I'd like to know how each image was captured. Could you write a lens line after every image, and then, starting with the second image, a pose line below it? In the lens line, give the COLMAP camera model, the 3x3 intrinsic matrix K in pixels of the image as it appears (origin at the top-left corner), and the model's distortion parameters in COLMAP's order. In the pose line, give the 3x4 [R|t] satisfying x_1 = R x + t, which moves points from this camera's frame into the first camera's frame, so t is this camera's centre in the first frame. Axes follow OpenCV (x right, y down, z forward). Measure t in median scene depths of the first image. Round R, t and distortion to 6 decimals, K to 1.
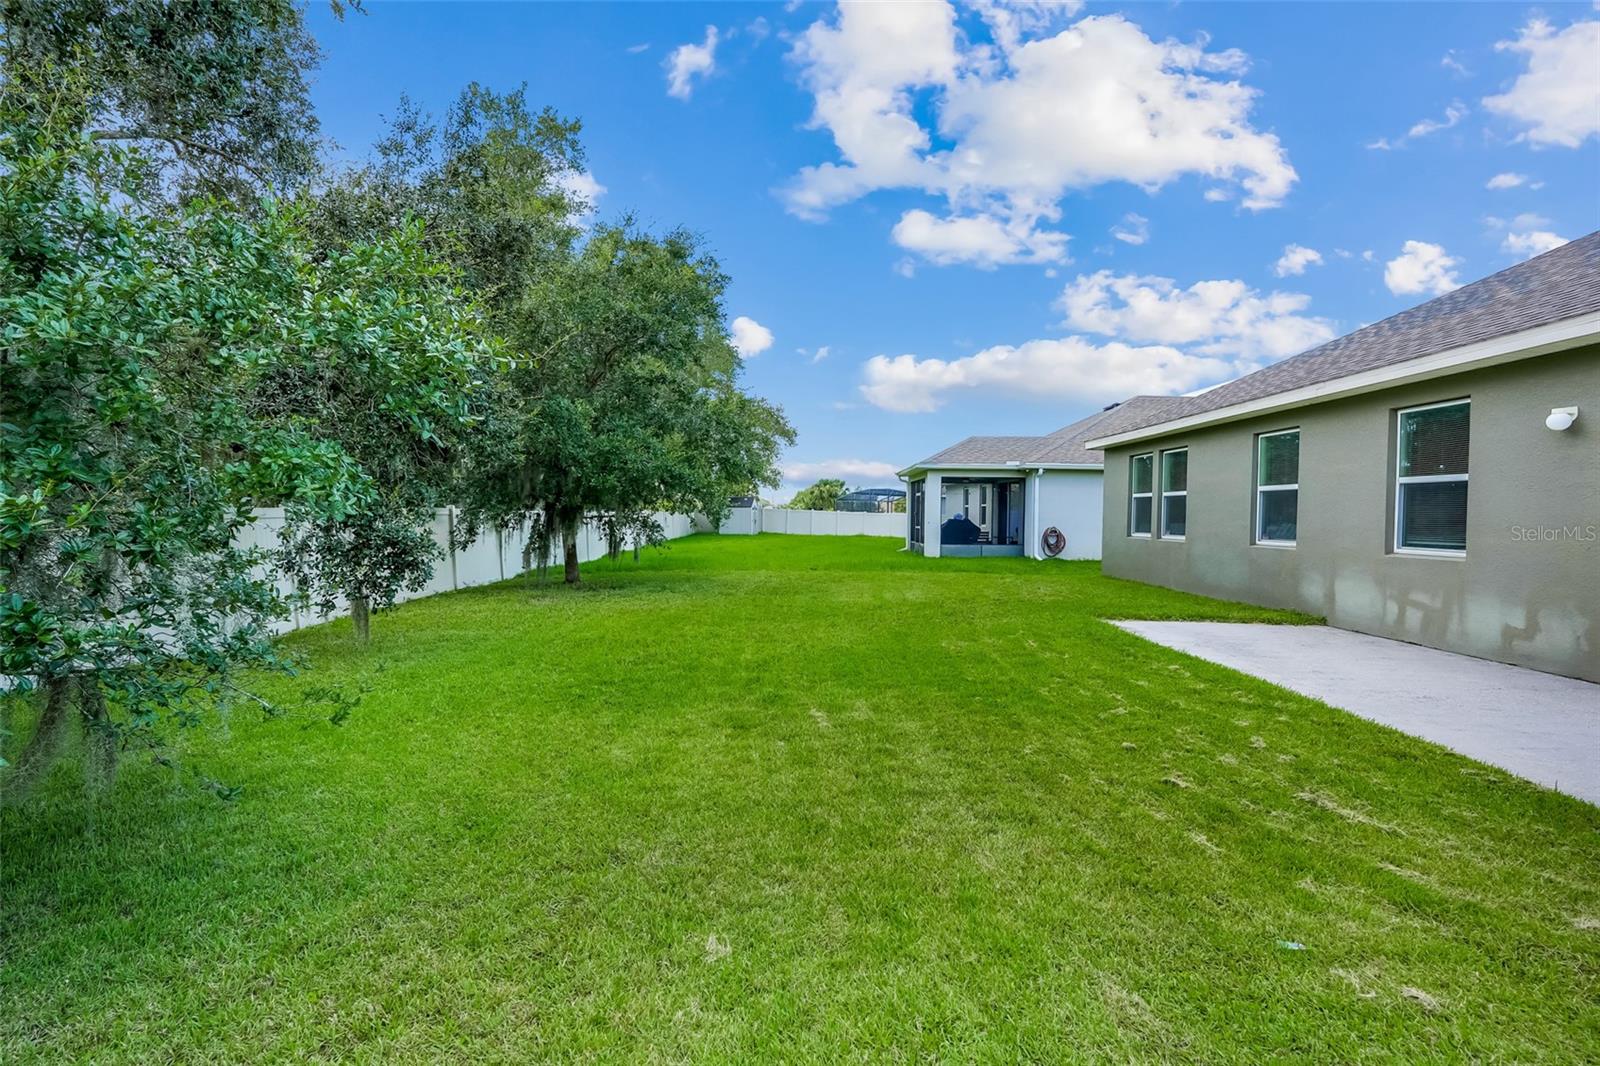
lens RADIAL K [[719.0, 0, 806.5], [0, 719.0, 532.5], [0, 0, 1]] dist [-0.000539, 0.000533]
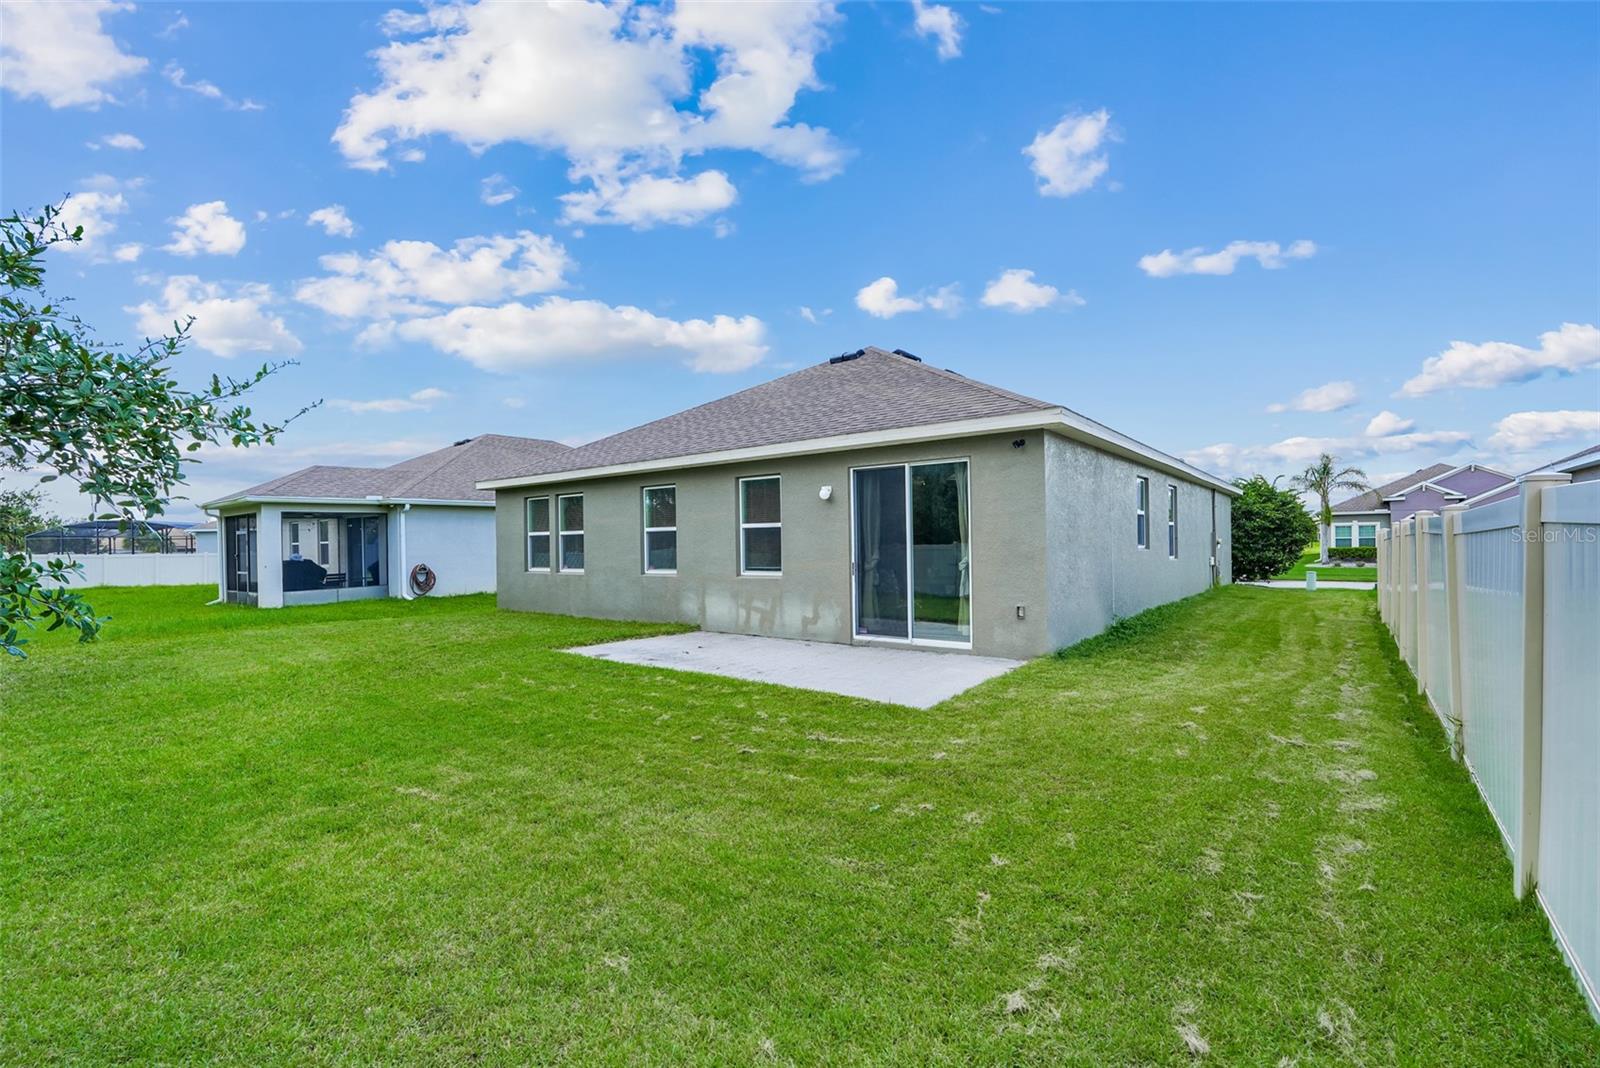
lens RADIAL K [[719.0, 0, 806.5], [0, 719.0, 533.5], [0, 0, 1]] dist [-0.000539, 0.000533]
pose [[0.612398, -0.017896, 0.790347, -0.245560], [0.045852, 0.998865, -0.012911, -0.030549], [-0.789219, 0.044146, 0.612523, -0.004599]]
